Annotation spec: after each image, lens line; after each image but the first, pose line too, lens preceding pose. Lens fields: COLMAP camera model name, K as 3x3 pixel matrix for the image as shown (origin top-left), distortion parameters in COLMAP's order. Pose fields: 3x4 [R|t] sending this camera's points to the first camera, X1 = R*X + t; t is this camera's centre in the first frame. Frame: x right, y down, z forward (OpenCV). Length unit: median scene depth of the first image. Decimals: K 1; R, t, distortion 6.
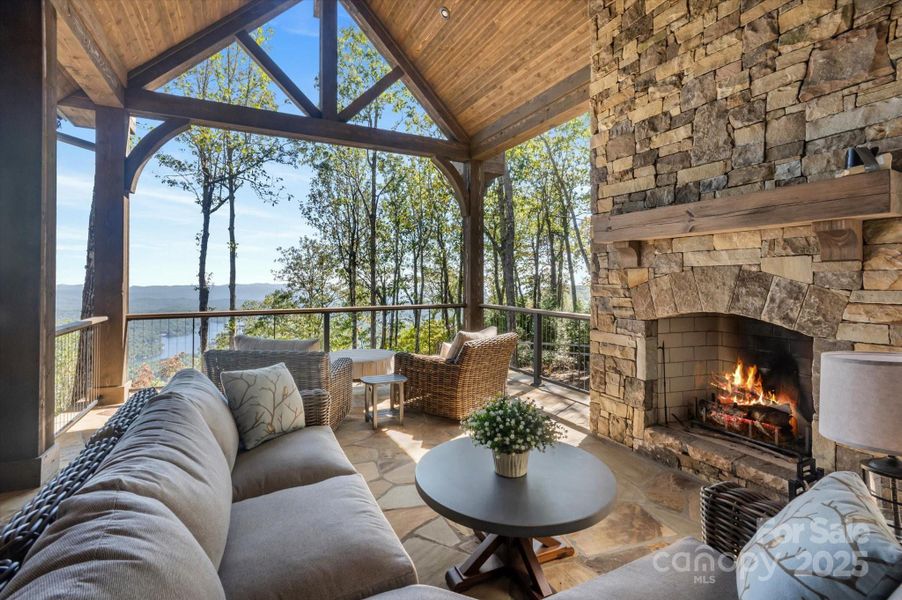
lens RADIAL K [[411.4, 0, 450.4], [0, 411.4, 275.5], [0, 0, 1]] dist [0.000250, 0.000000]
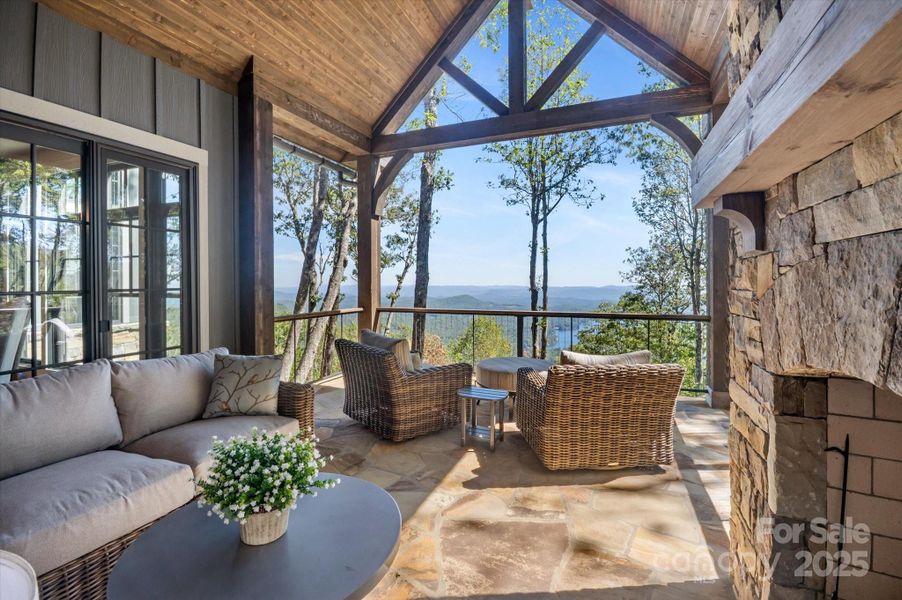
lens RADIAL K [[411.5, 0, 451.2], [0, 411.5, 282.2], [0, 0, 1]] dist [0.001330, -0.000018]
pose [[0.658958, 0.000507, -0.752179, 0.296249], [0.008208, 0.999935, 0.007864, 0.003179], [0.752135, -0.011356, 0.658912, 0.238753]]
